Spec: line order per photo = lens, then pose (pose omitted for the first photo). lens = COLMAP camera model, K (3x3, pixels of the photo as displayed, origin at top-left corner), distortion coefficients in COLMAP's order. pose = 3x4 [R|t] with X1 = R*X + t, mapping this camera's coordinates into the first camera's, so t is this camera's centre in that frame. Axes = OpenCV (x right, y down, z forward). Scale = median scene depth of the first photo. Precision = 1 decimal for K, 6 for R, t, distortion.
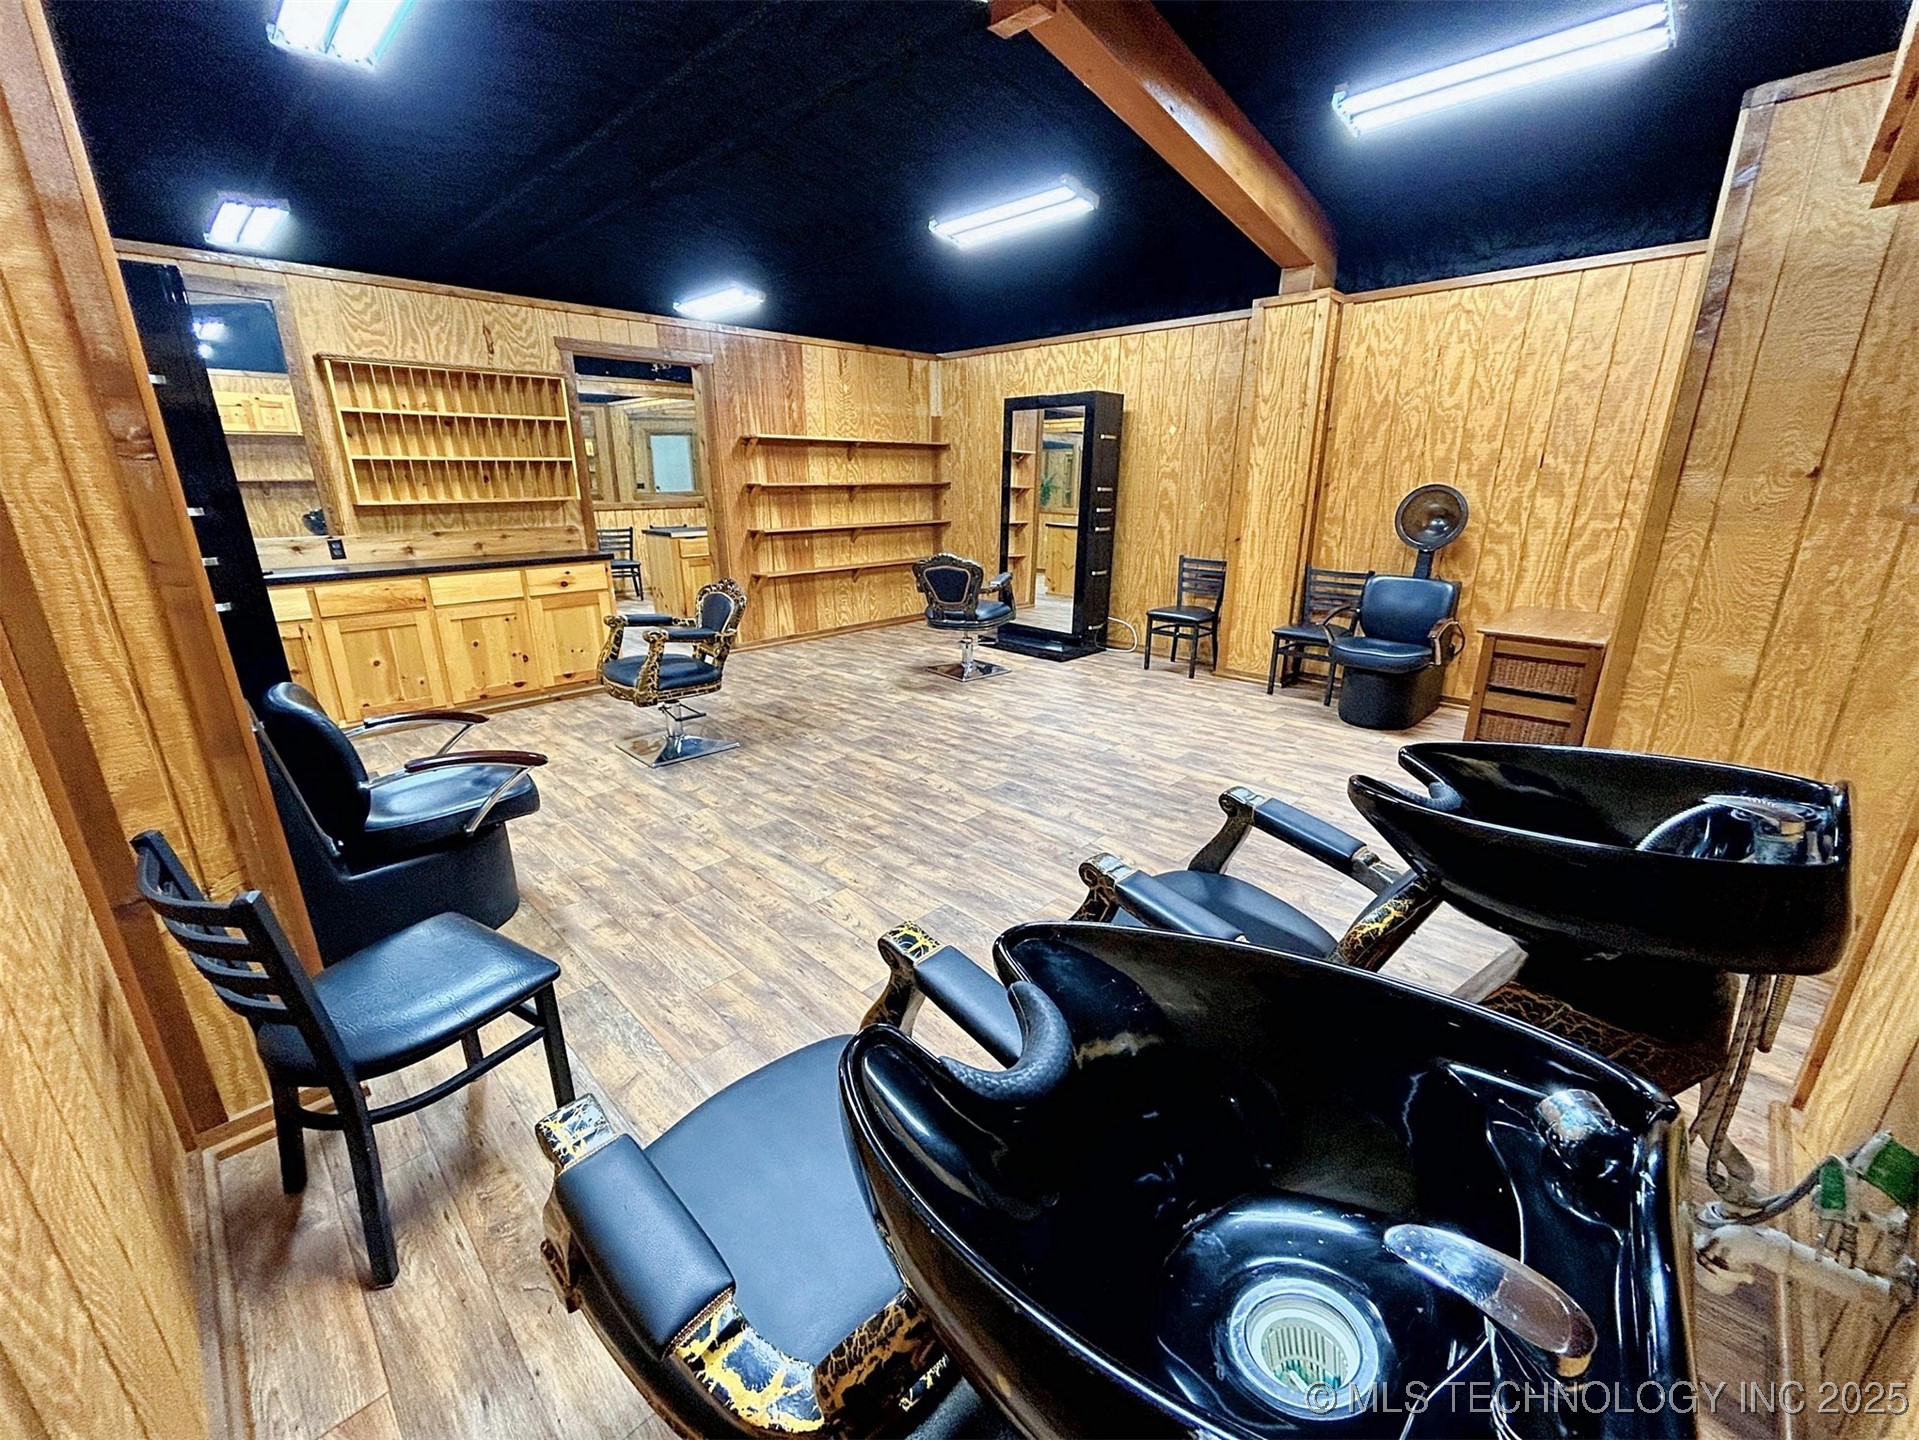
lens RADIAL K [[775.0, 0, 959.8], [0, 775.0, 724.3], [0, 0, 1]] dist [-0.001546, 0.000562]
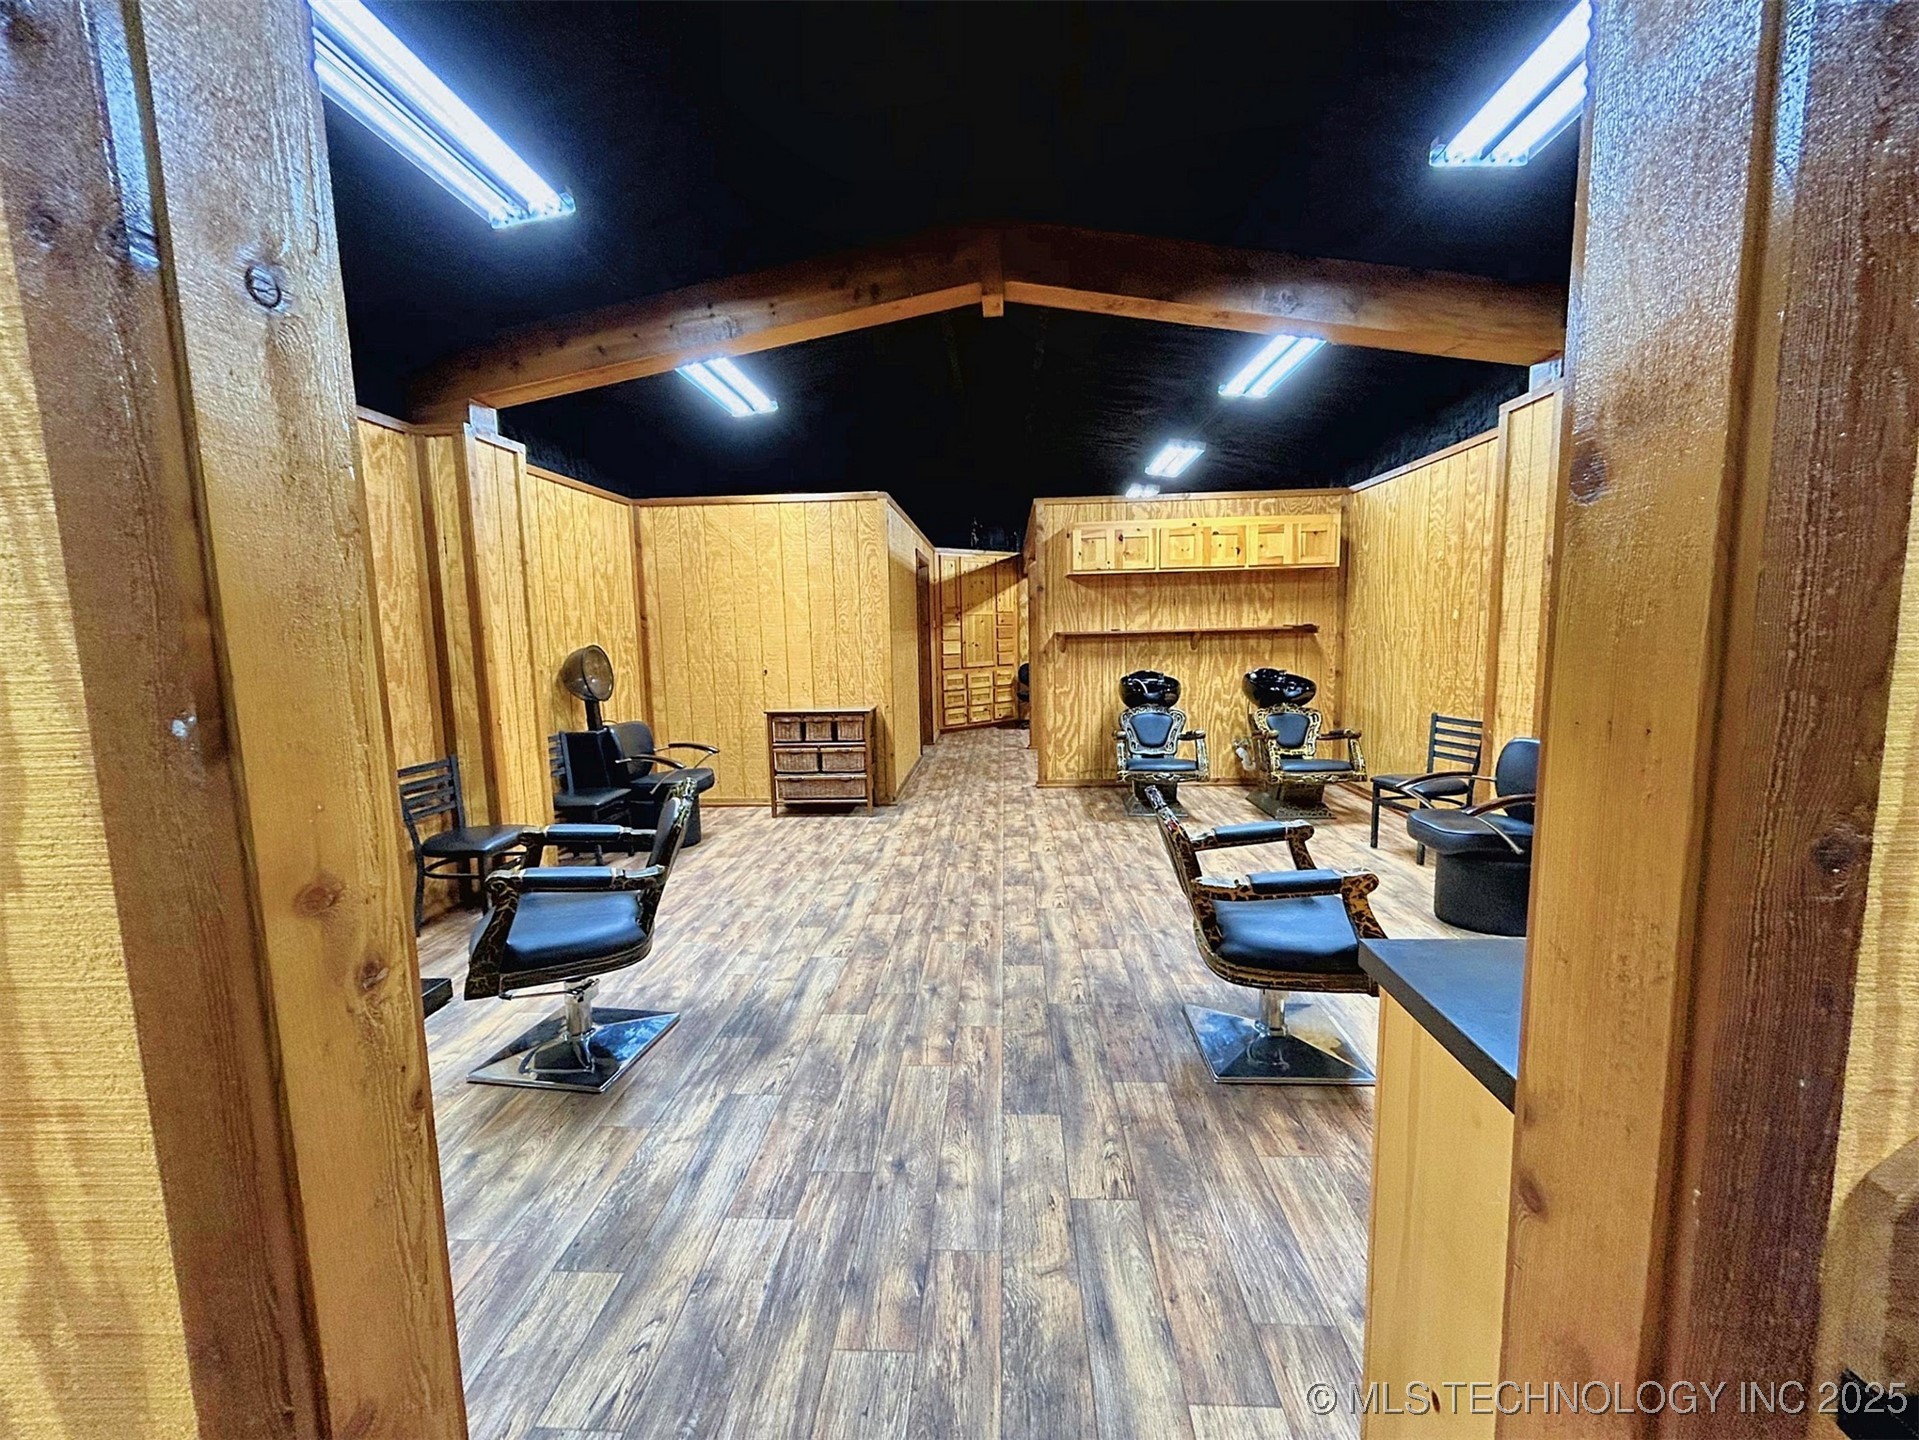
lens RADIAL K [[775.0, 0, 958.0], [0, 775.0, 721.5], [0, 0, 1]] dist [-0.001546, 0.000562]
pose [[-0.657494, -0.071889, 0.750022, -0.513451], [0.255084, 0.915417, 0.311357, -0.366266], [-0.708966, 0.396034, -0.583544, 1.145029]]
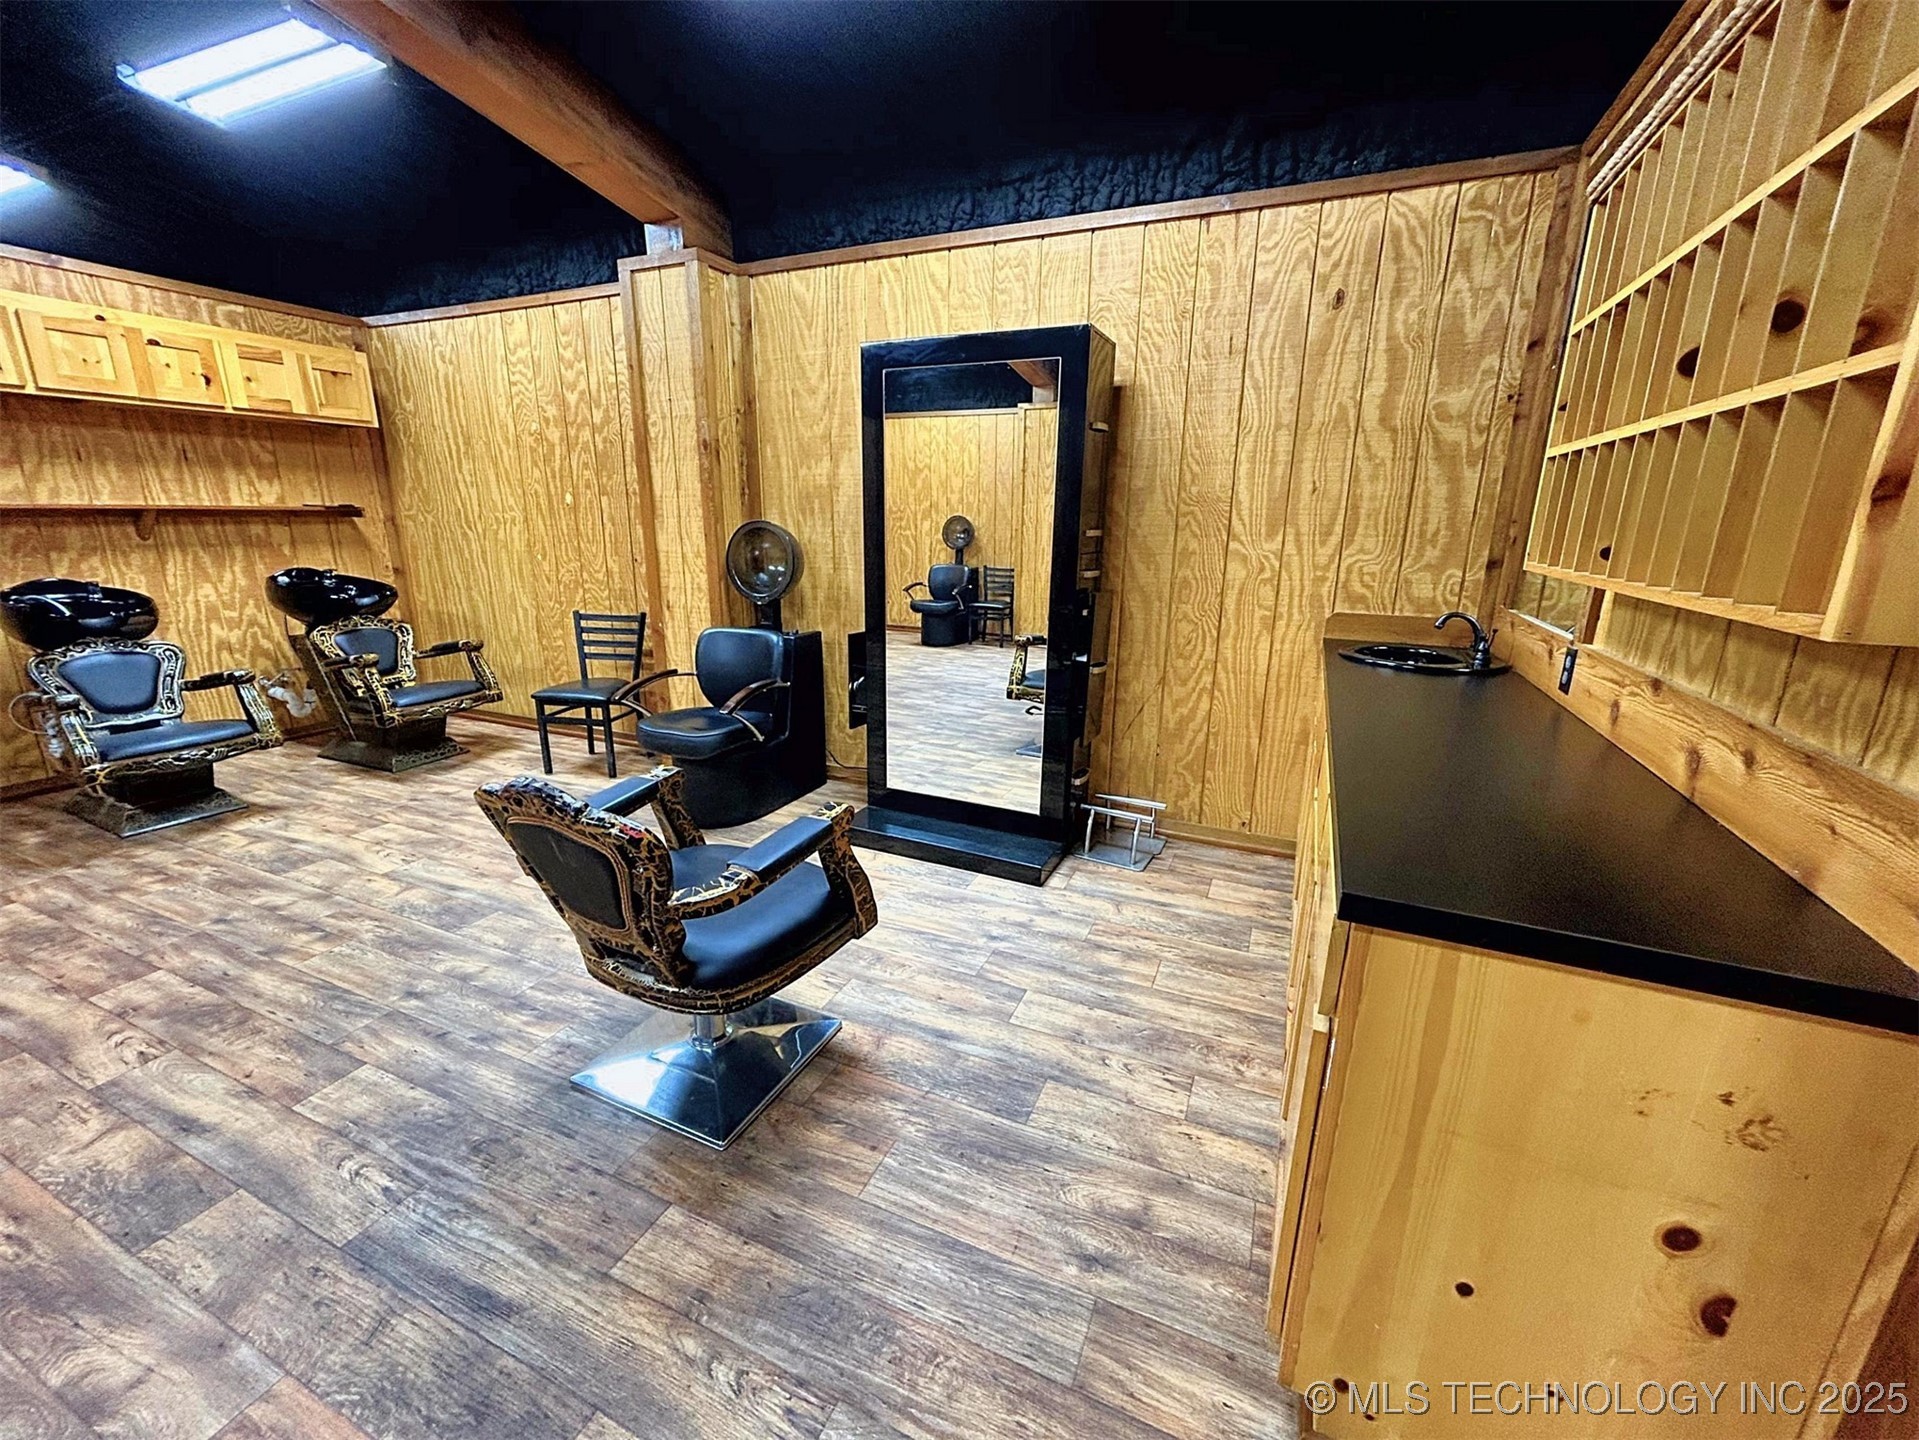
lens RADIAL K [[775.0, 0, 958.7], [0, 775.0, 722.0], [0, 0, 1]] dist [-0.001546, 0.000562]
pose [[-0.935266, 0.081977, -0.344320, -0.285664], [-0.119183, 0.843058, 0.524451, -0.328225], [0.333275, 0.531539, -0.778713, 1.049025]]
